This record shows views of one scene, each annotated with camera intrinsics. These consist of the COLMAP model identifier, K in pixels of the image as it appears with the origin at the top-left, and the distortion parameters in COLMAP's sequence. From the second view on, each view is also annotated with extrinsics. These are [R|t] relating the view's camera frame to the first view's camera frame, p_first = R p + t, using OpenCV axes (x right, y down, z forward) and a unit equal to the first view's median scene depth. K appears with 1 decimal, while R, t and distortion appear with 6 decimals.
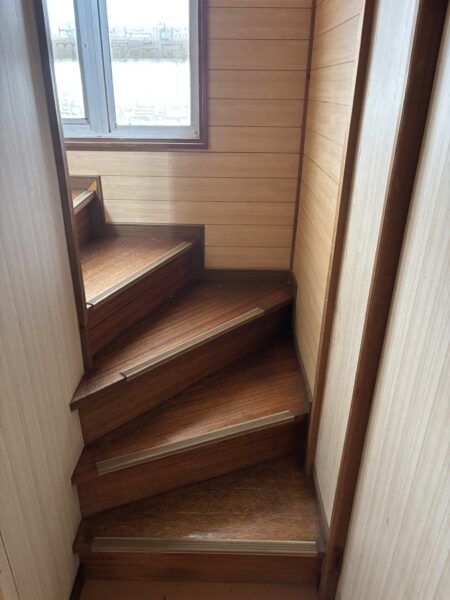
lens RADIAL K [[455.3, 0, 222.5], [0, 455.3, 303.7], [0, 0, 1]] dist [0.001915, 0.003428]
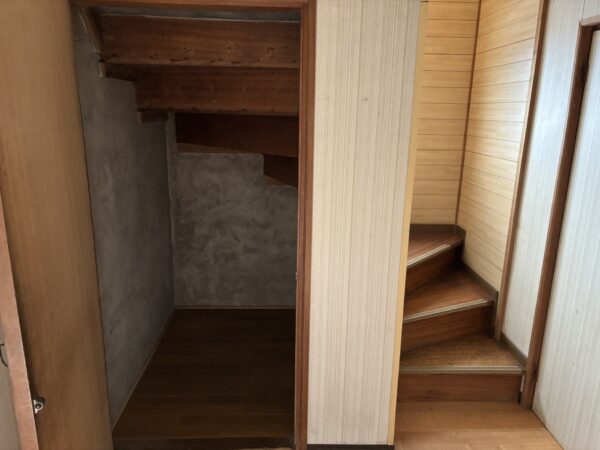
lens RADIAL K [[455.3, 0, 301.0], [0, 455.3, 221.8], [0, 0, 1]] dist [0.001915, 0.003428]
pose [[0.998664, -0.011061, 0.050477, -0.535644], [0.020968, 0.979533, -0.200189, 0.255842], [-0.047230, 0.200980, 0.978456, -0.564890]]
